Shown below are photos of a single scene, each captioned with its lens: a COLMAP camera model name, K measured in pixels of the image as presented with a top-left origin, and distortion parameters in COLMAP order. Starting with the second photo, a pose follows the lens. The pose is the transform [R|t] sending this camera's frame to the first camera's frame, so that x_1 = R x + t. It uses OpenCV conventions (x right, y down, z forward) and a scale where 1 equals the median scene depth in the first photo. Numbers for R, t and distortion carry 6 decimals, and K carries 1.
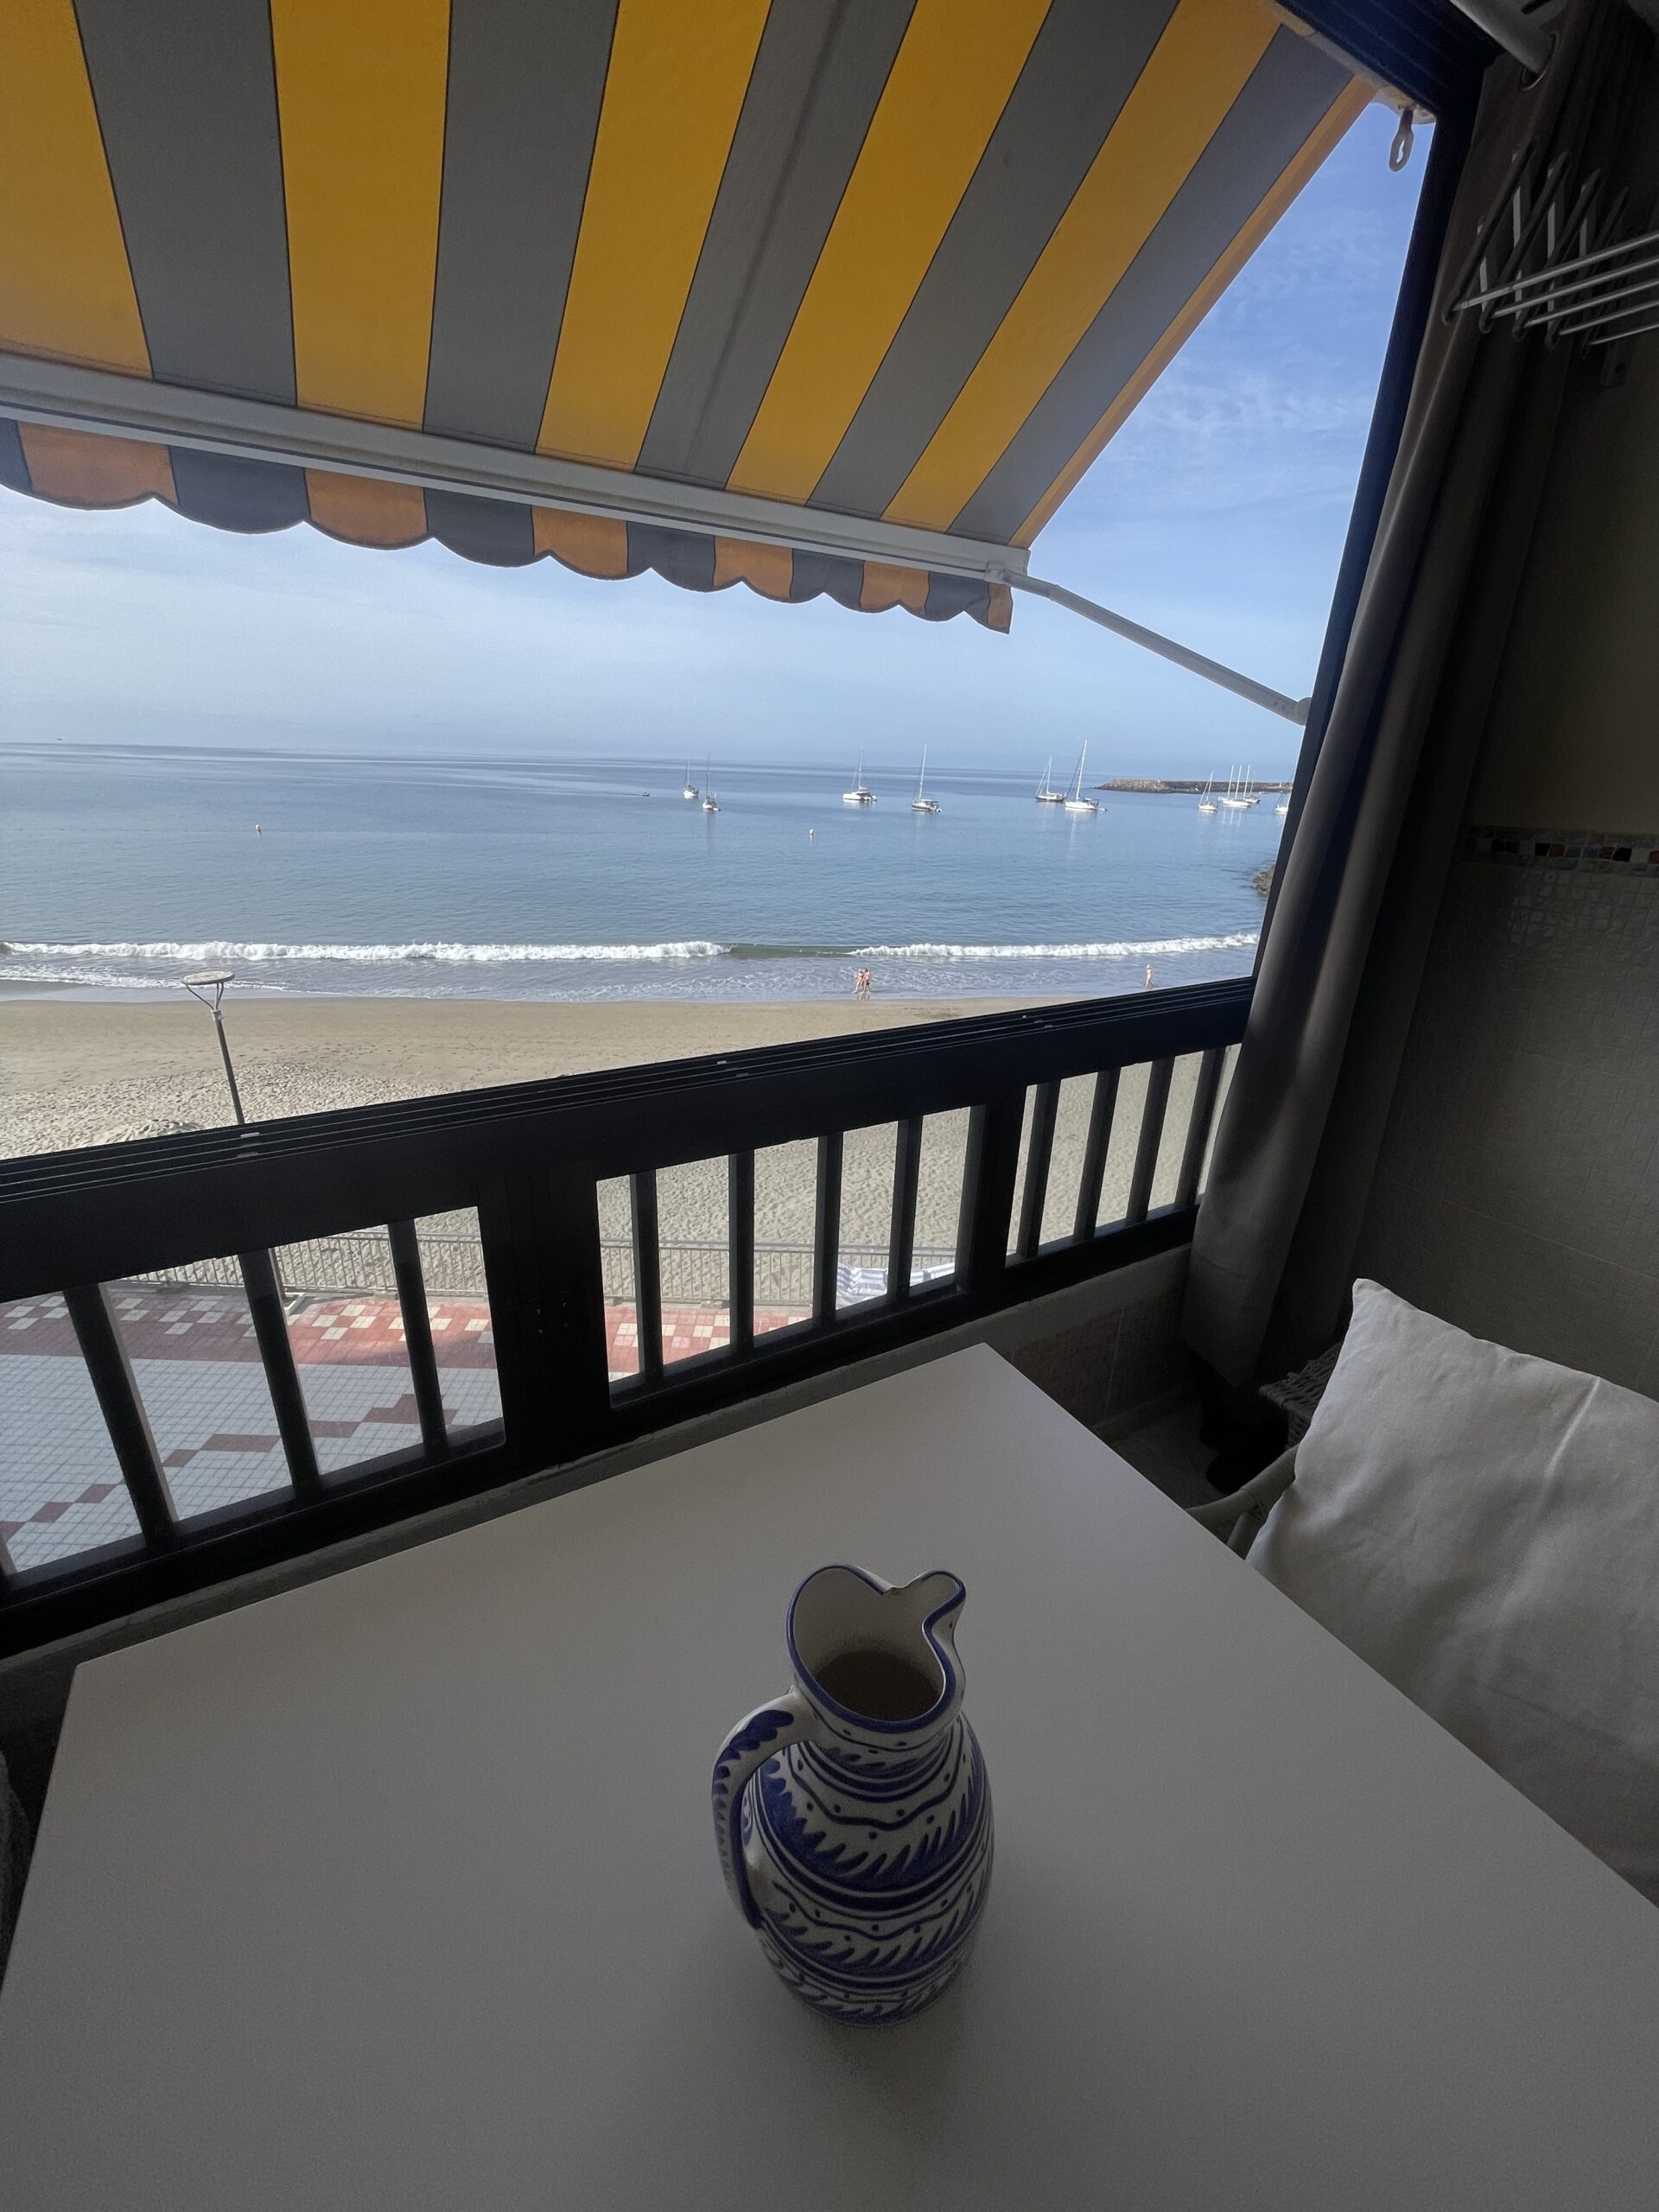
lens RADIAL K [[890.7, 0, 824.3], [0, 890.7, 1097.4], [0, 0, 1]] dist [0.000459, -0.000026]
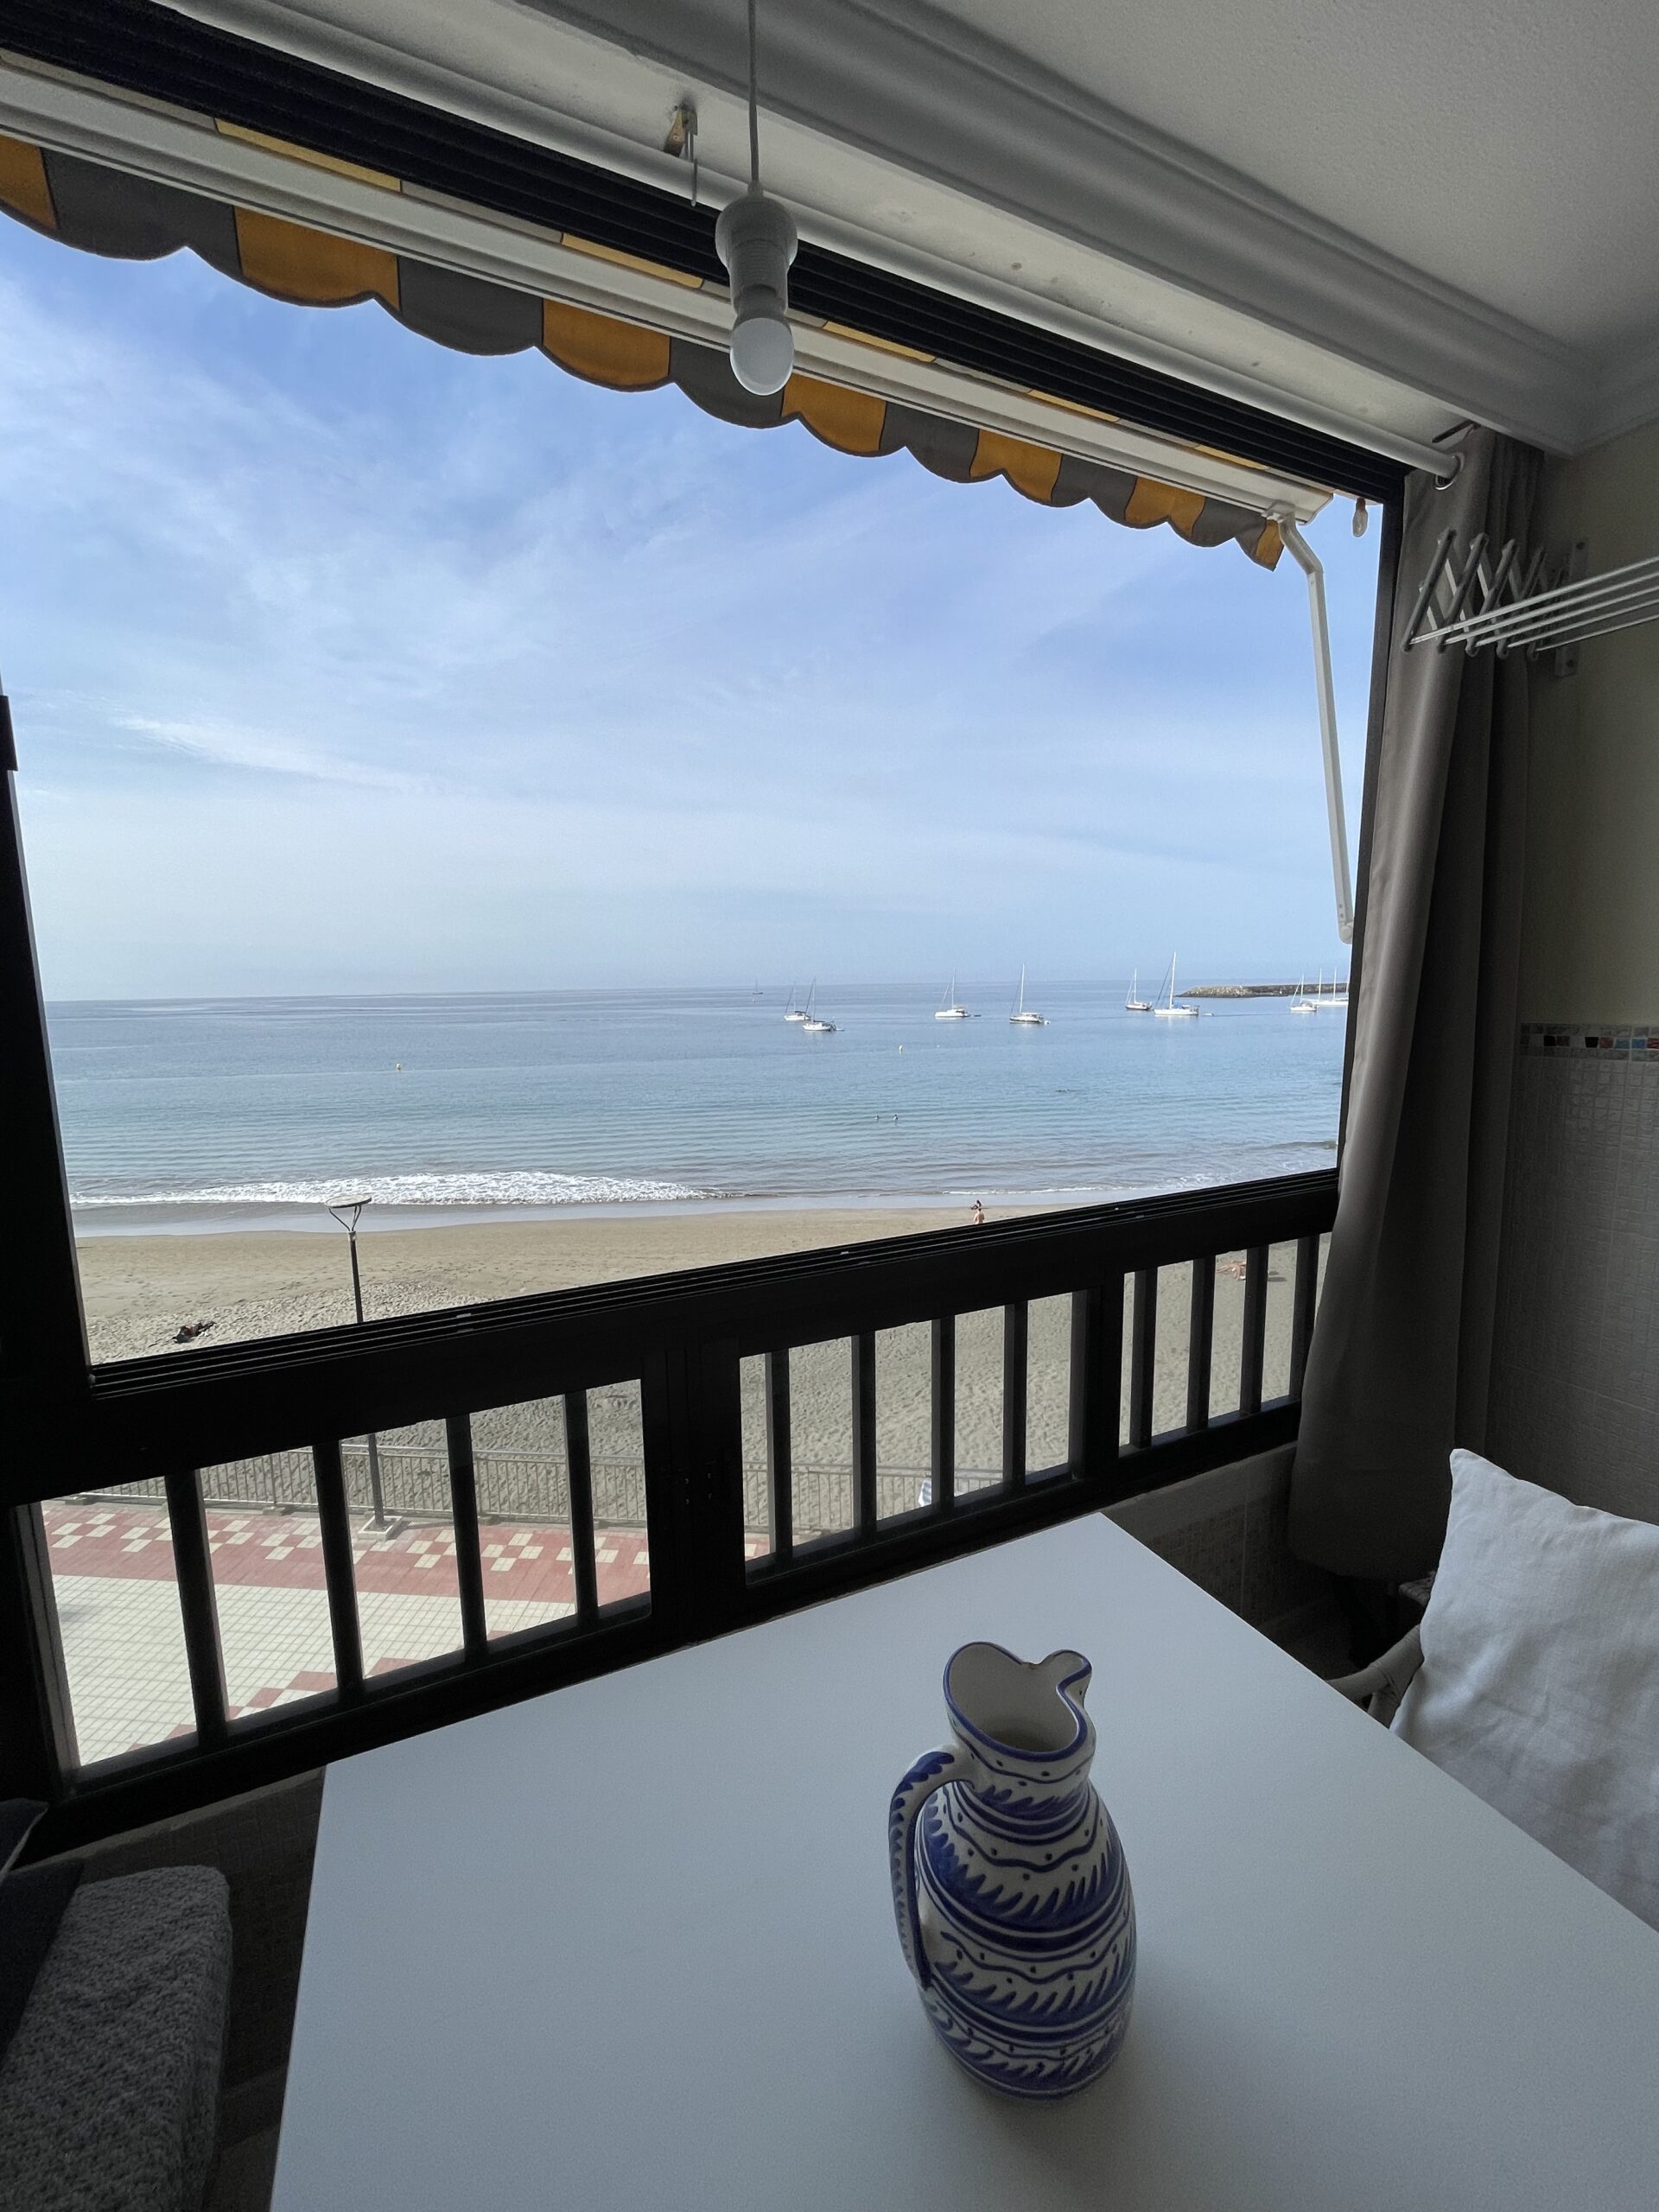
lens RADIAL K [[890.7, 0, 828.0], [0, 890.7, 1107.5], [0, 0, 1]] dist [0.000459, -0.000026]
pose [[0.994780, -0.034148, -0.096155, -0.018421], [0.011901, 0.974735, -0.223045, 0.029069], [0.101342, 0.220737, 0.970054, -0.125740]]
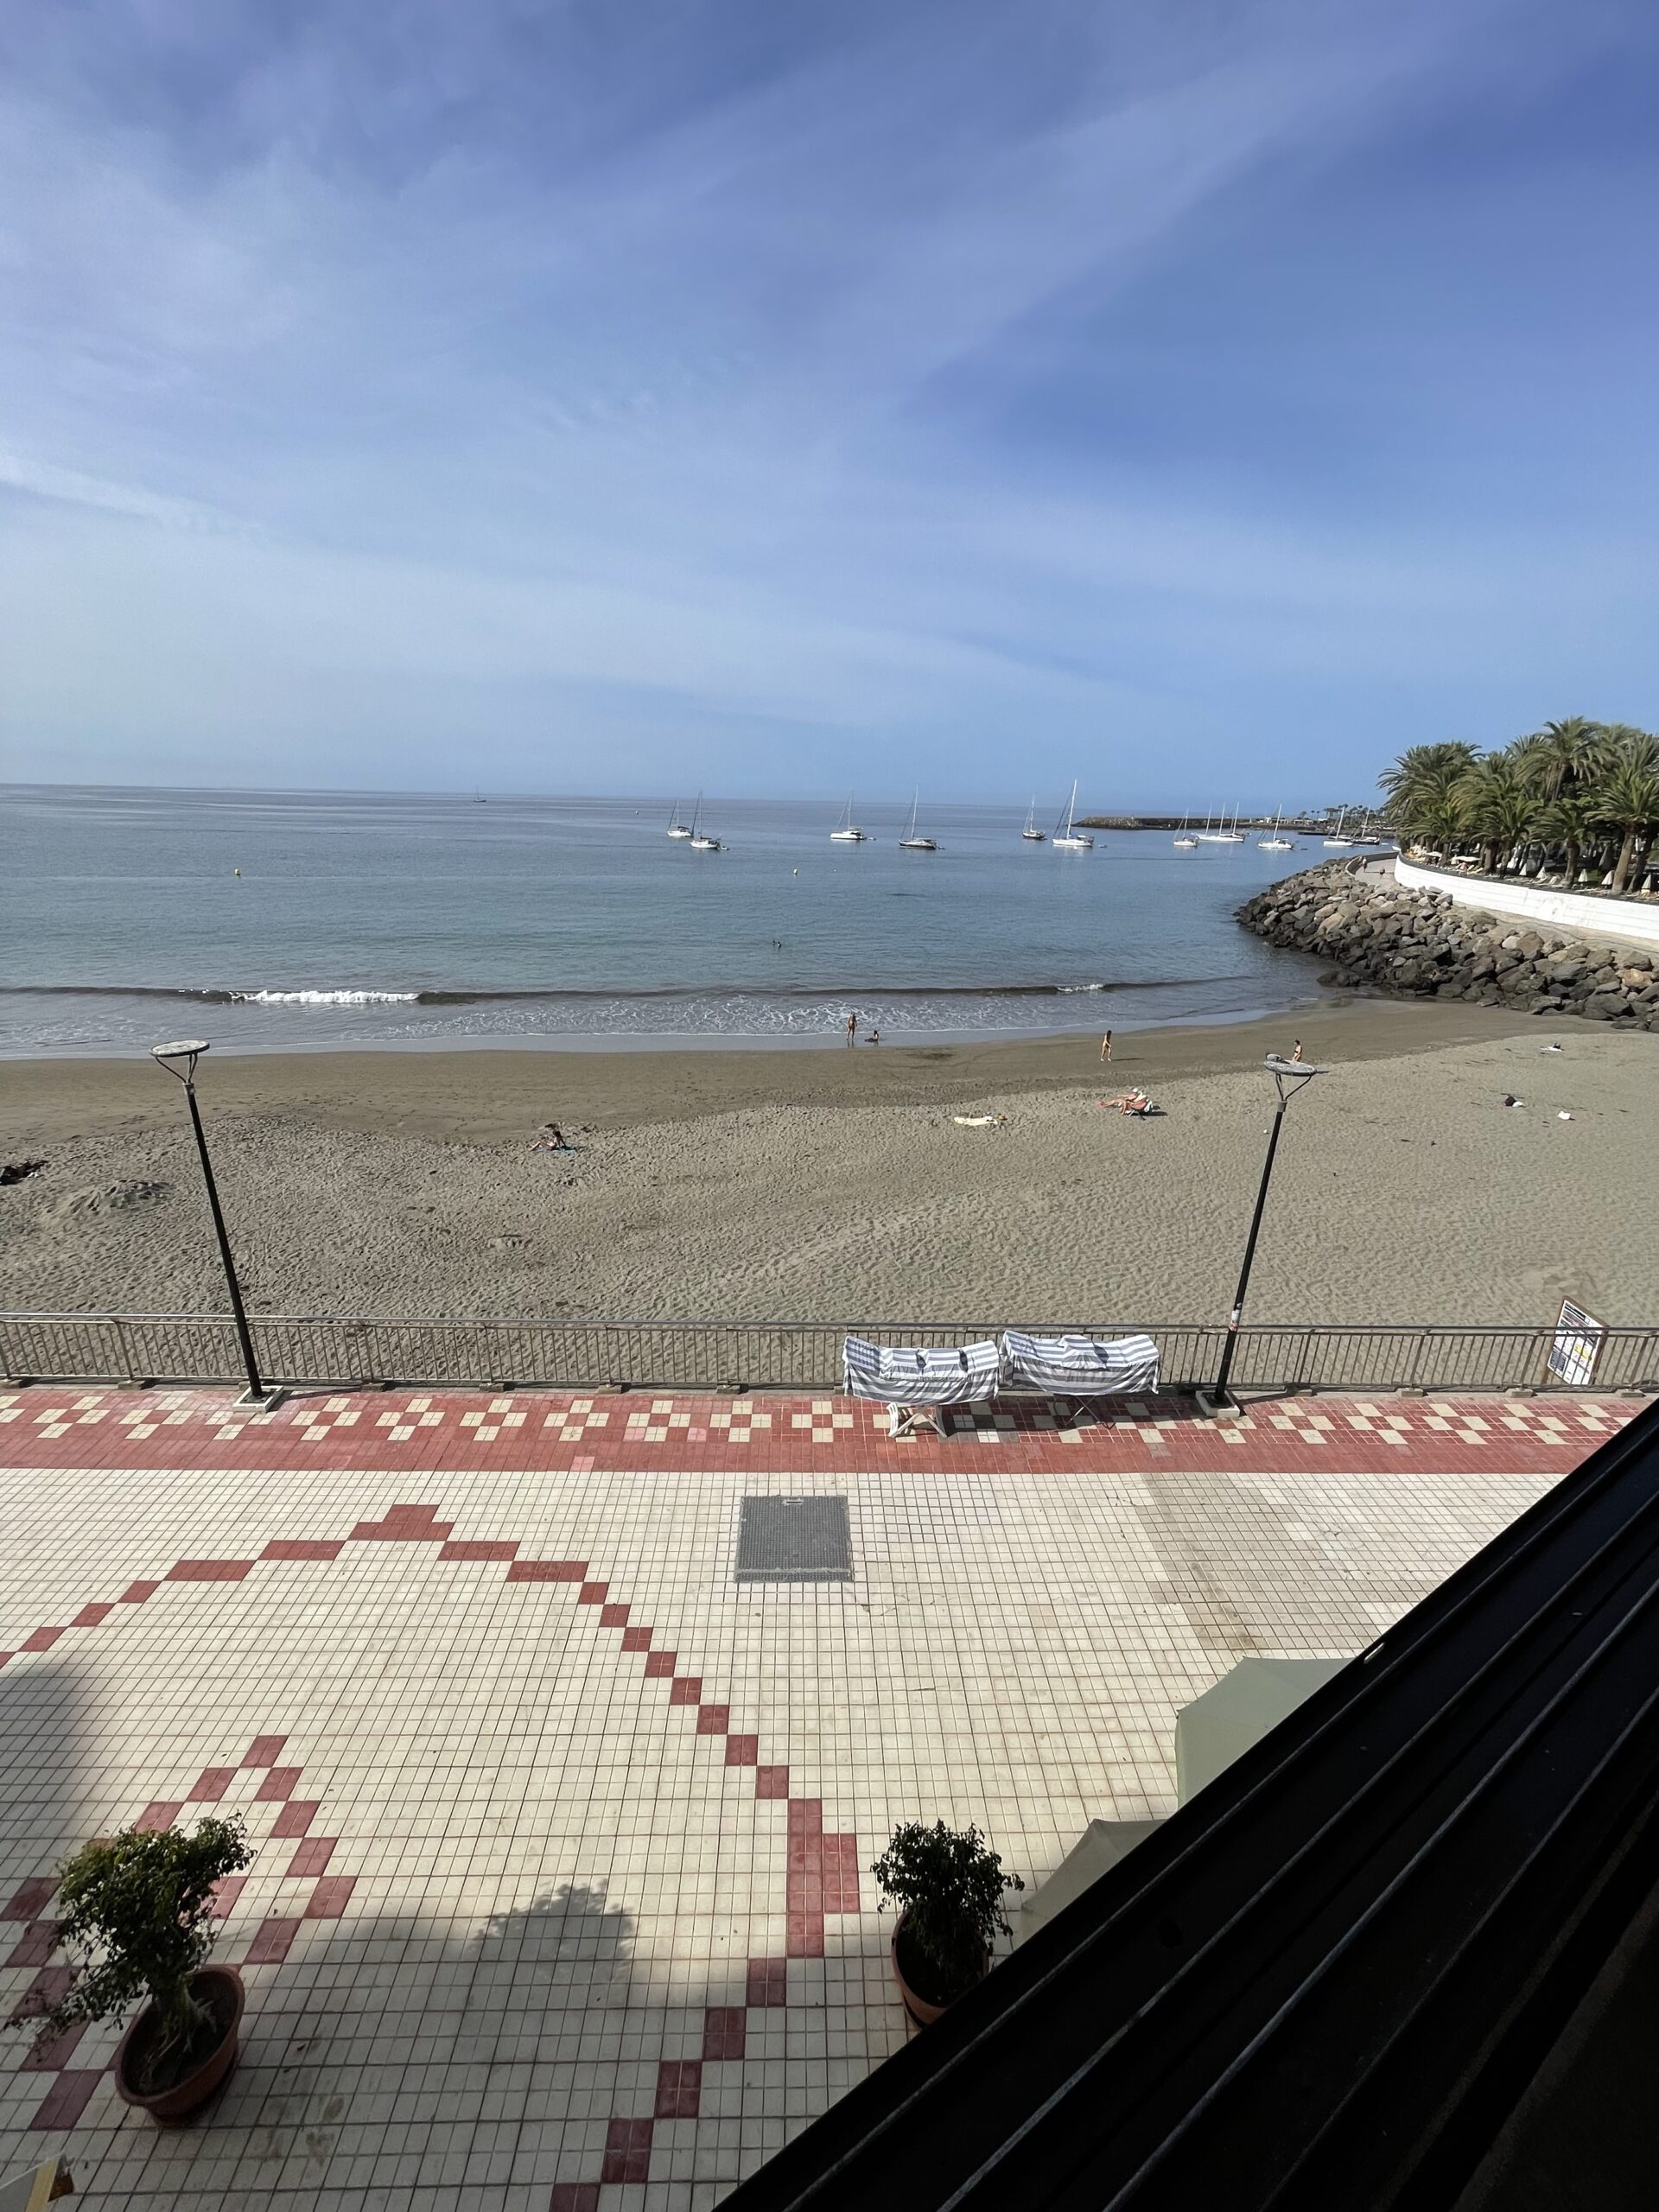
lens RADIAL K [[890.7, 0, 820.4], [0, 890.7, 1101.1], [0, 0, 1]] dist [0.000459, -0.000026]
pose [[0.999751, -0.013441, 0.017792, -0.446772], [0.014058, 0.999288, -0.035000, -0.318027], [-0.017309, 0.035241, 0.999229, 0.678728]]
